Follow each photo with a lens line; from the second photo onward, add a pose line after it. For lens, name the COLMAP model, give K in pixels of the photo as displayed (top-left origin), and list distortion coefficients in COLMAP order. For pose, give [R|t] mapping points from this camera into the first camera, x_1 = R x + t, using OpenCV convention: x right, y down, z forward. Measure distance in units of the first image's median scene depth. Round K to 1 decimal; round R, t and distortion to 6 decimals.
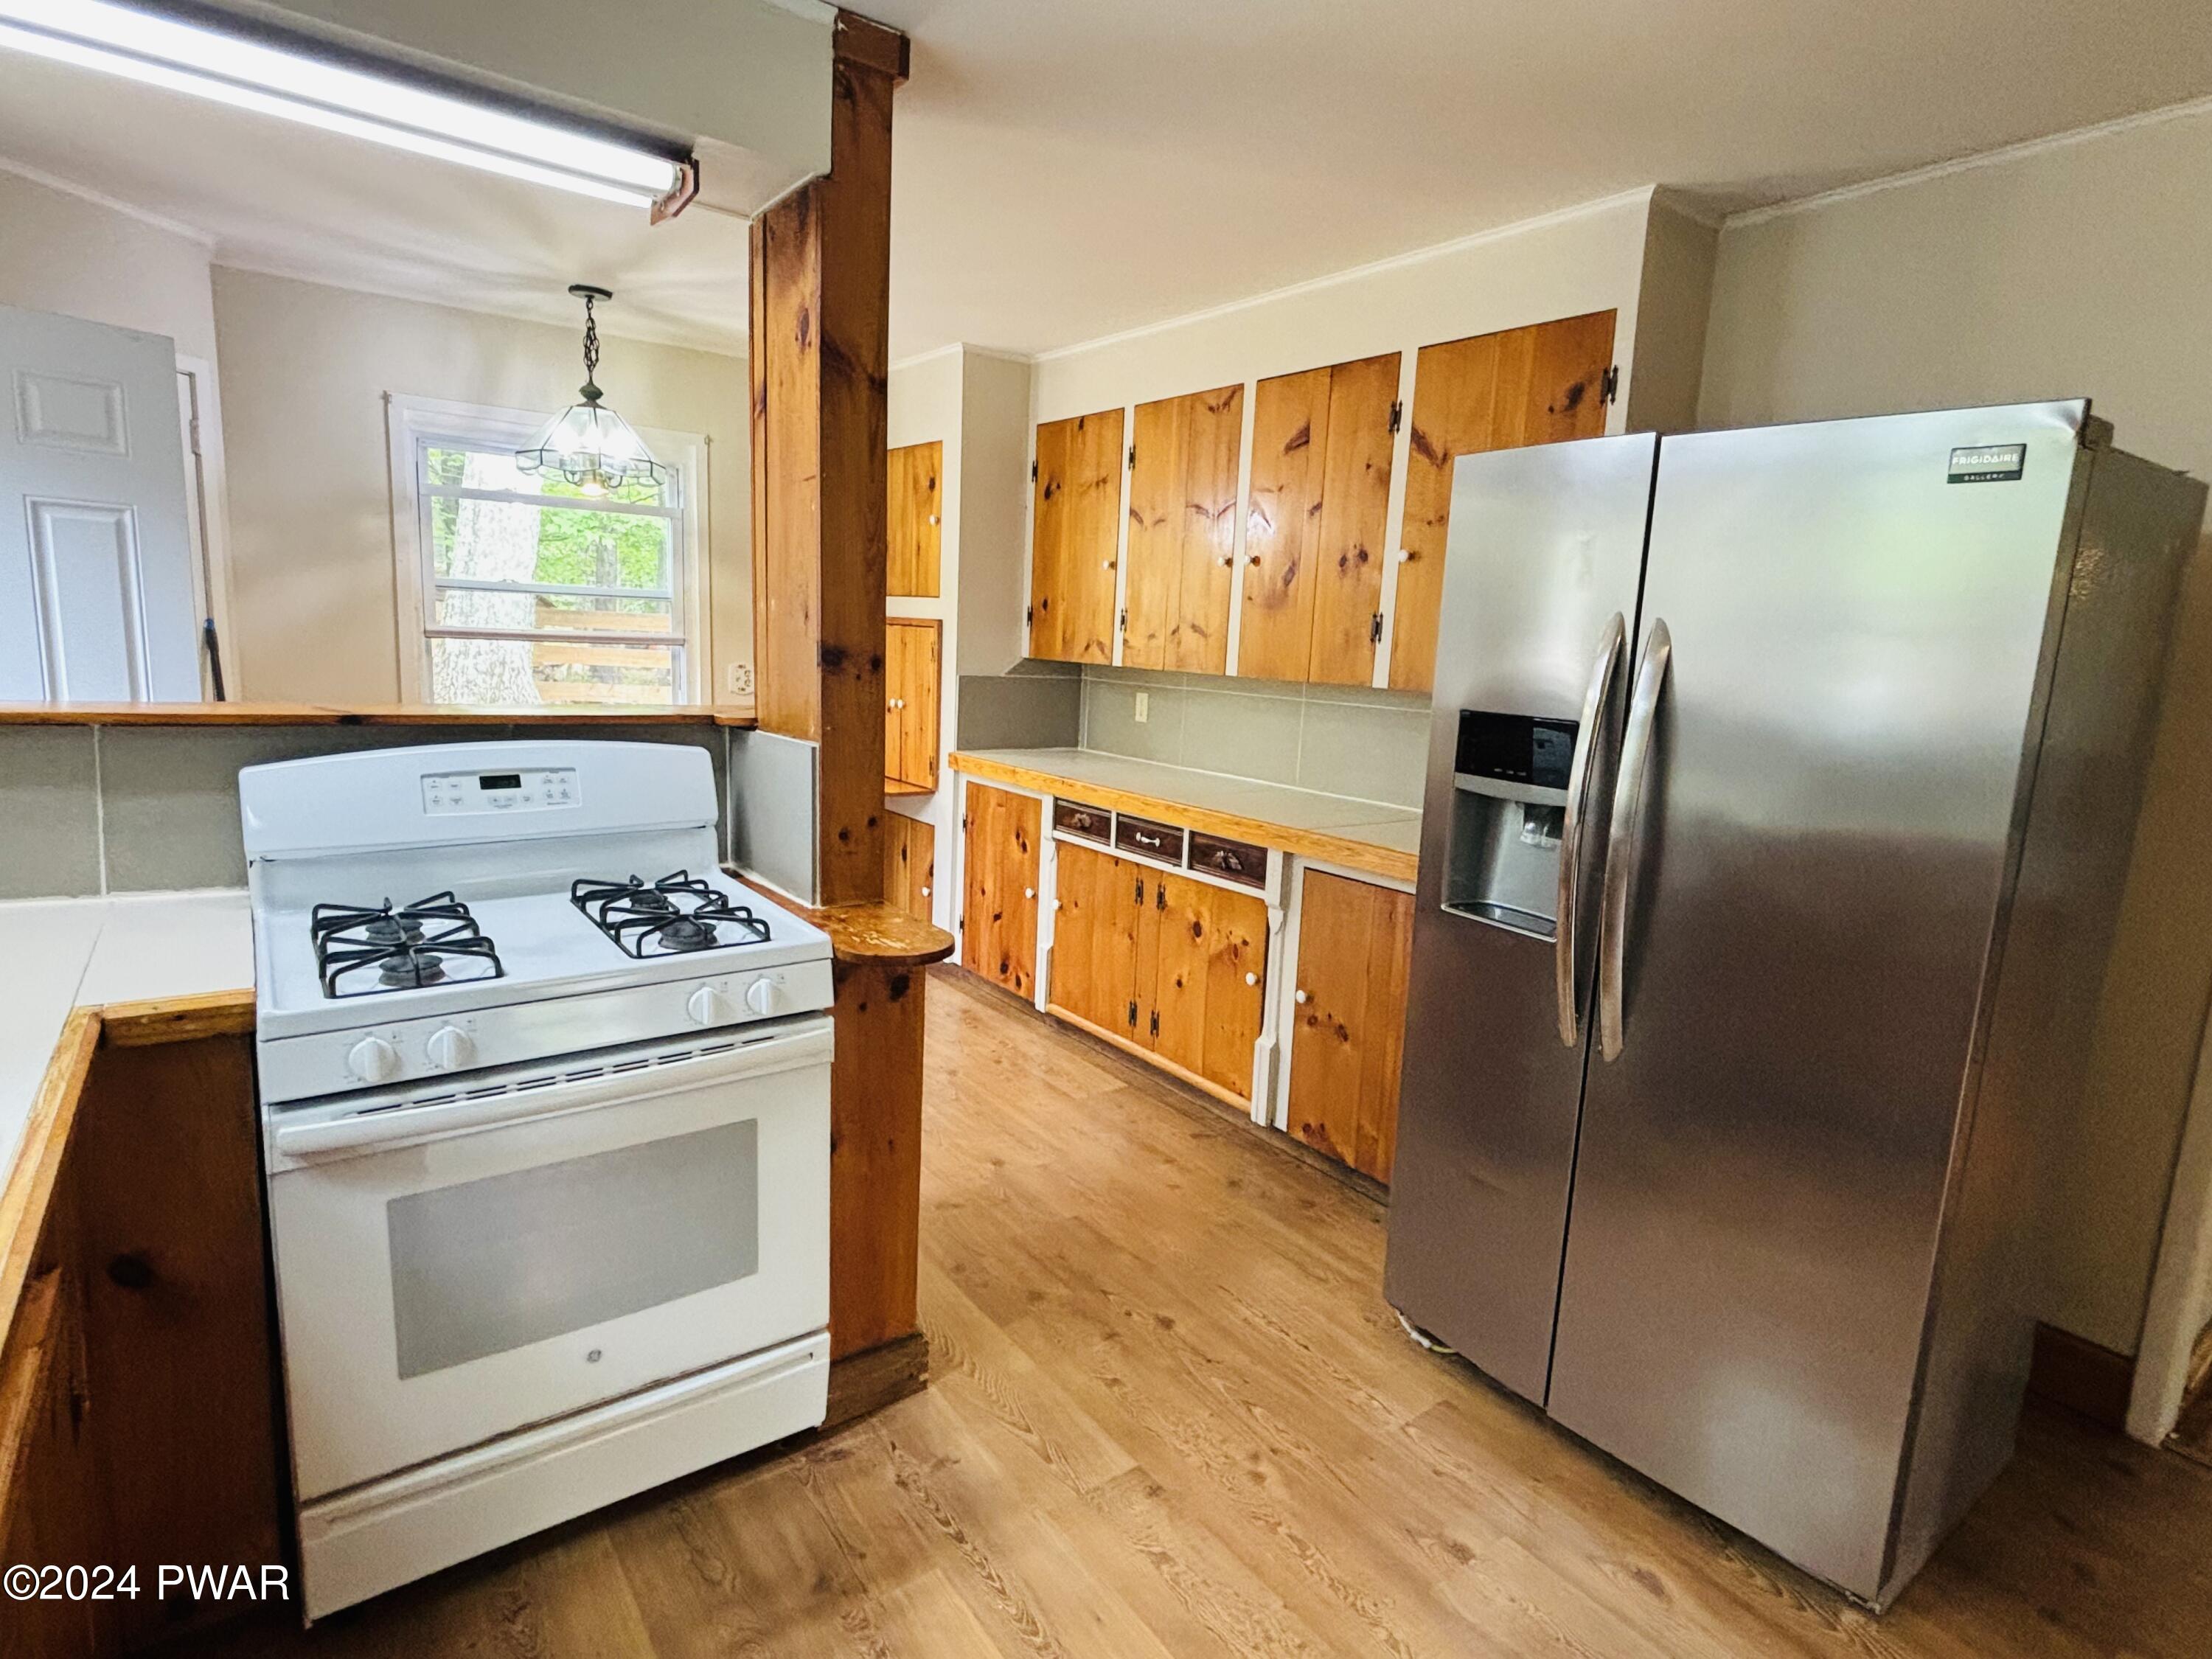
lens RADIAL K [[1163.0, 0, 1101.1], [0, 1163.0, 818.8], [0, 0, 1]] dist [-0.000375, -0.000859]
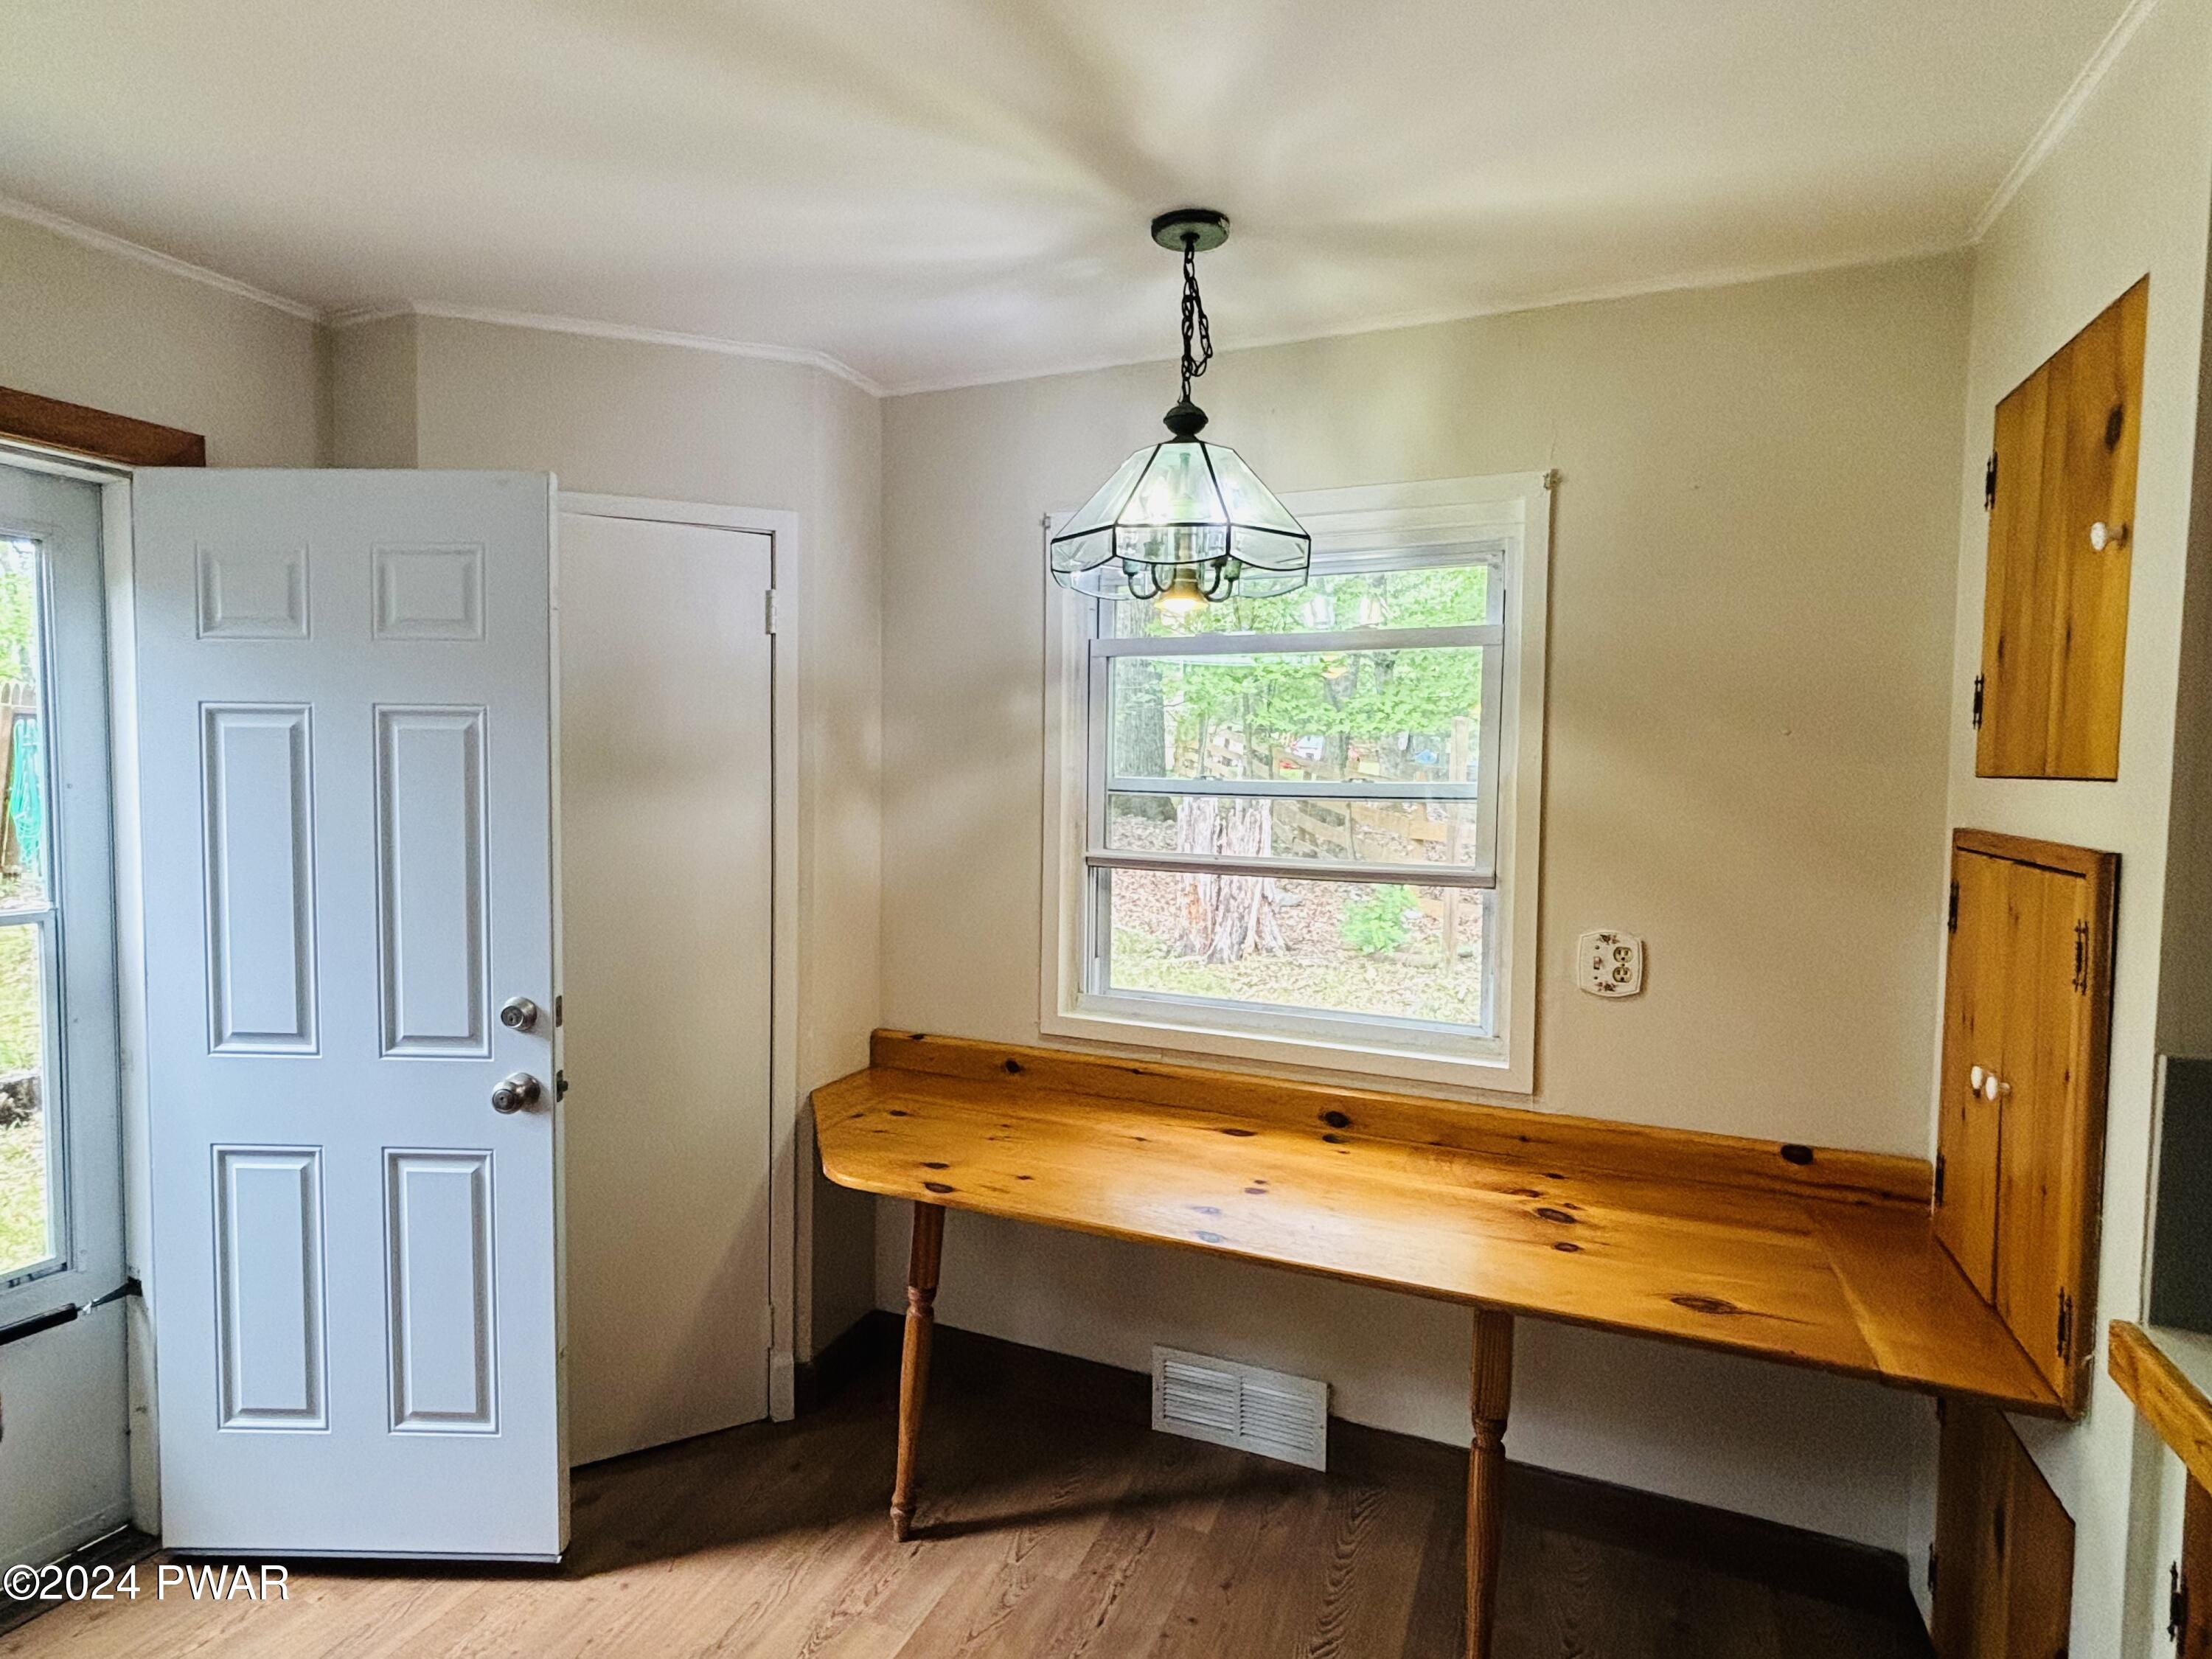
lens RADIAL K [[1148.5, 0, 1106.0], [0, 1148.5, 829.5], [0, 0, 1]] dist [-0.000088, 0.000065]
pose [[0.498437, 0.004676, -0.866913, -0.023616], [-0.129911, 0.989097, -0.069358, -0.272710], [0.857137, 0.147193, 0.493610, 1.393150]]
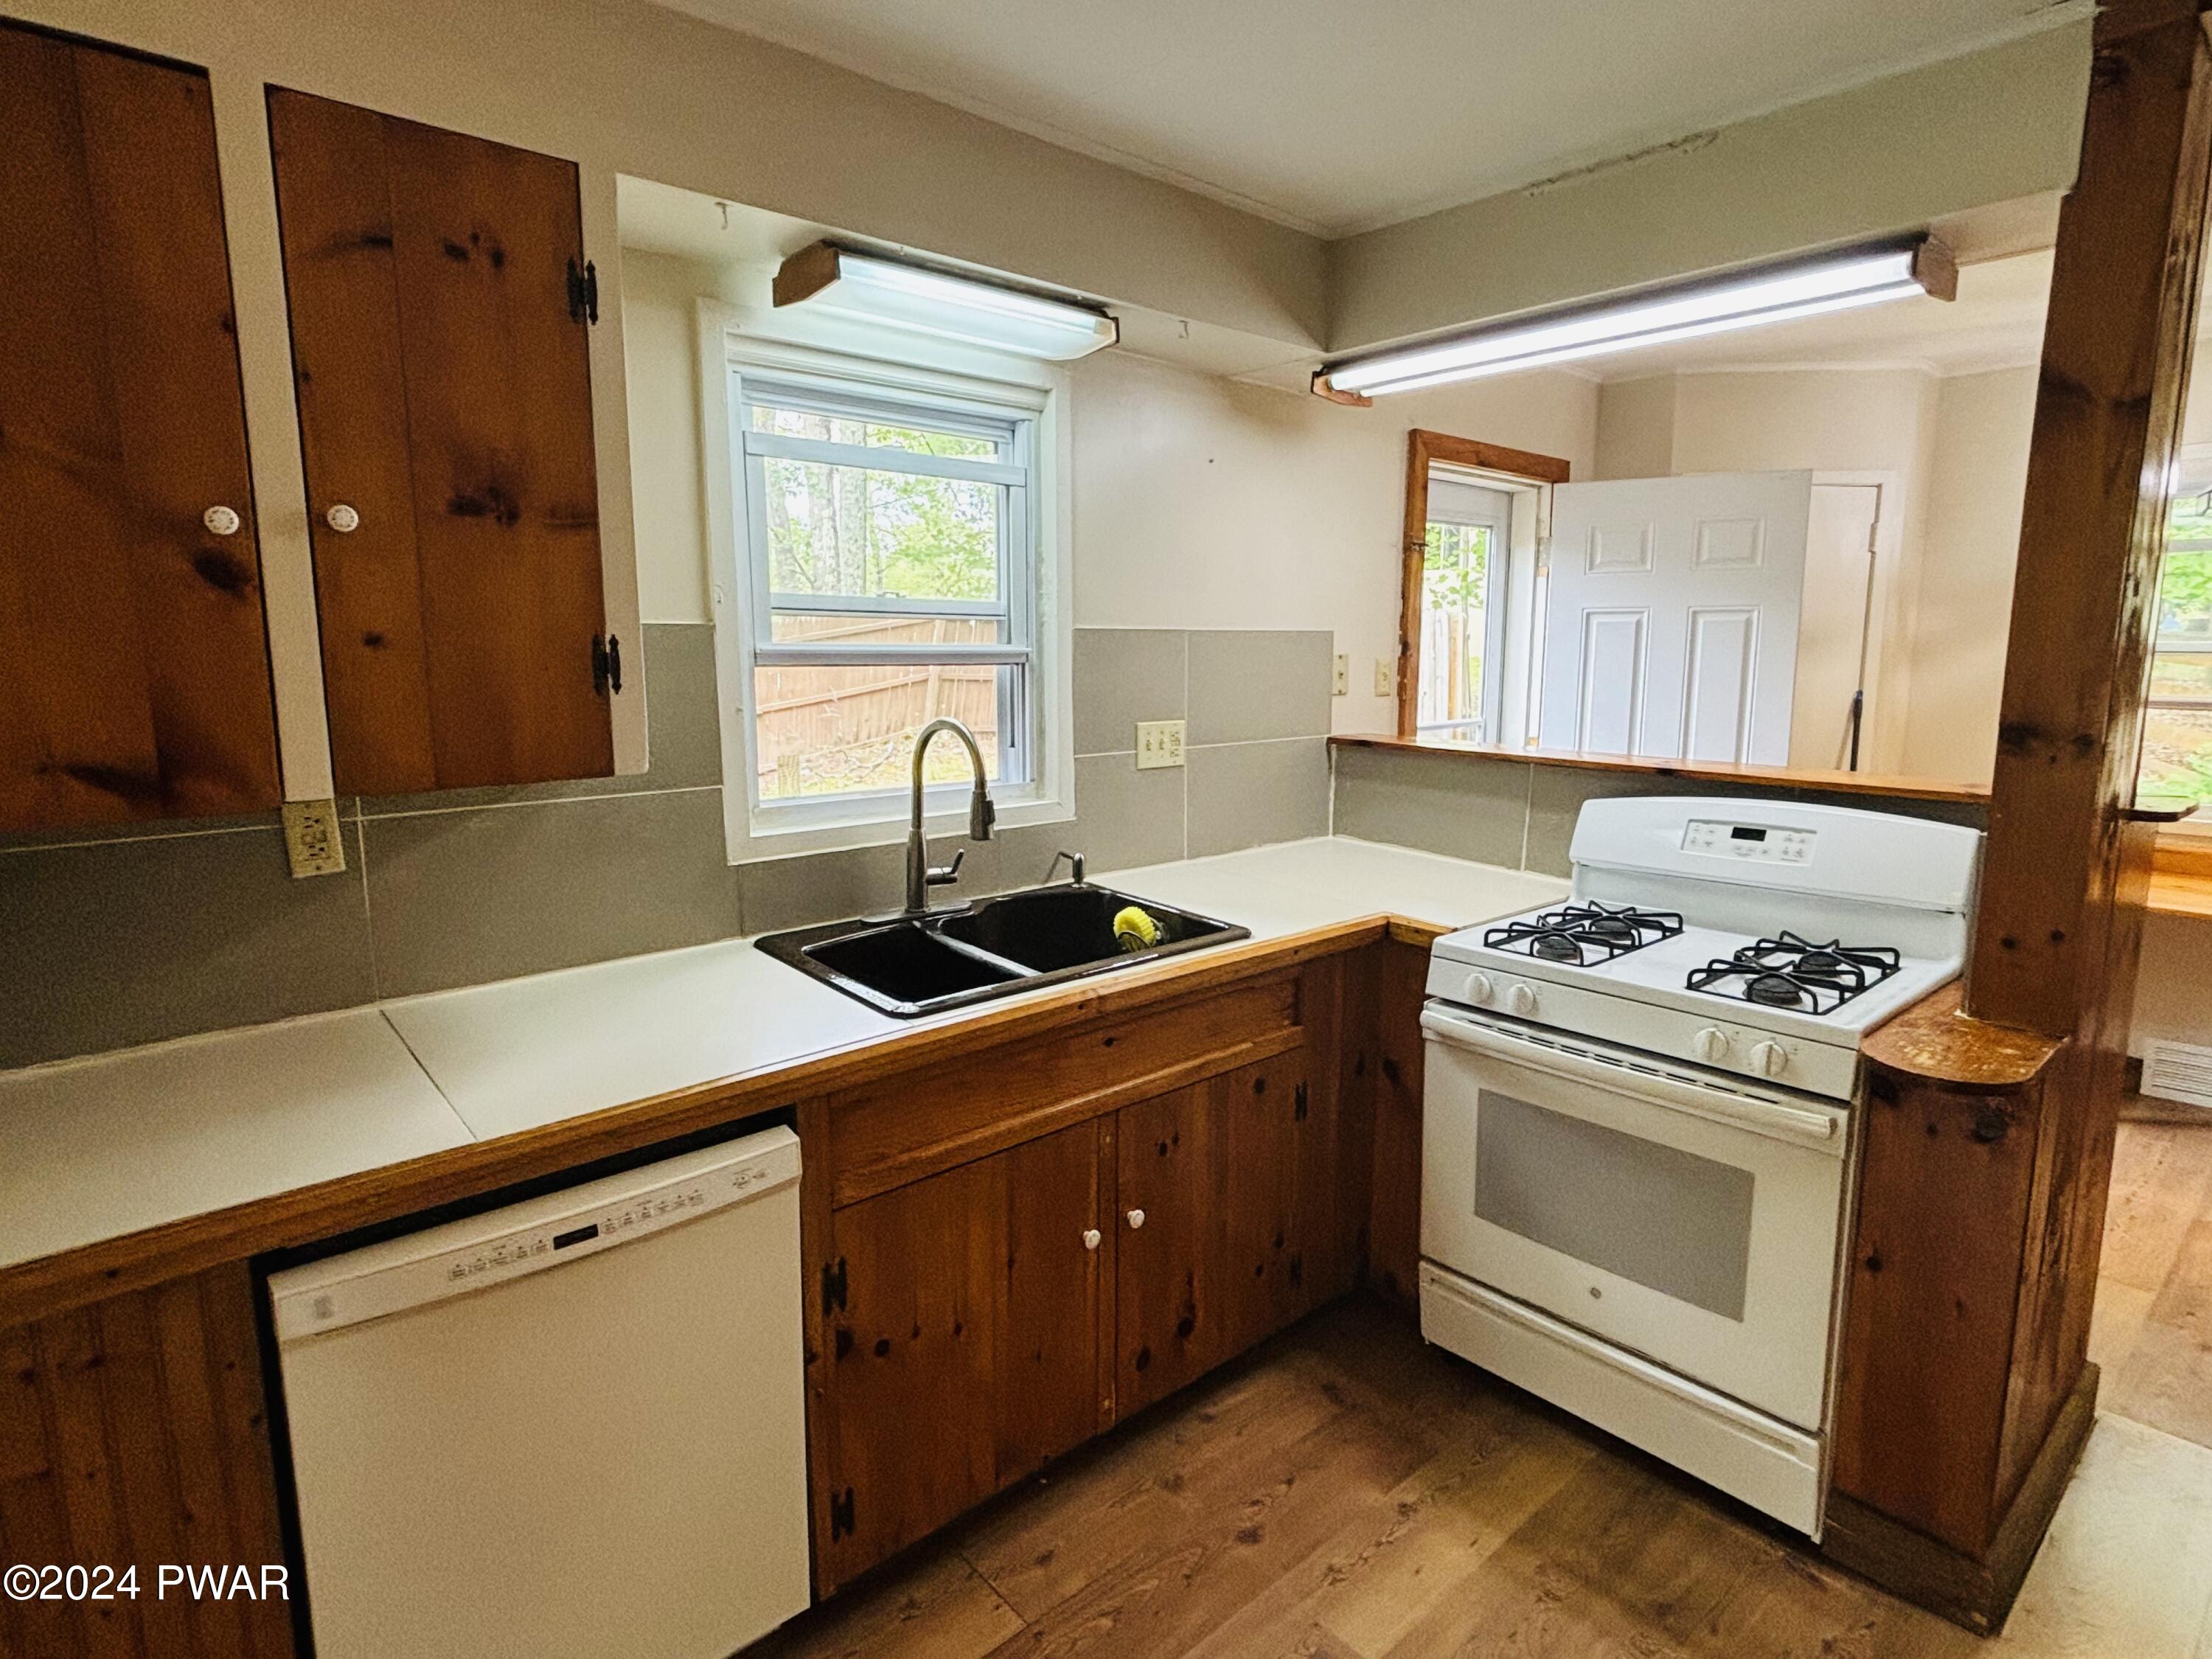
lens RADIAL K [[1163.0, 0, 1101.1], [0, 1163.0, 818.8], [0, 0, 1]] dist [-0.000375, -0.000859]
pose [[0.072962, 0.101945, -0.992111, 0.610946], [-0.154463, 0.983914, 0.089743, -0.052899], [0.985301, 0.146697, 0.087535, 0.268408]]
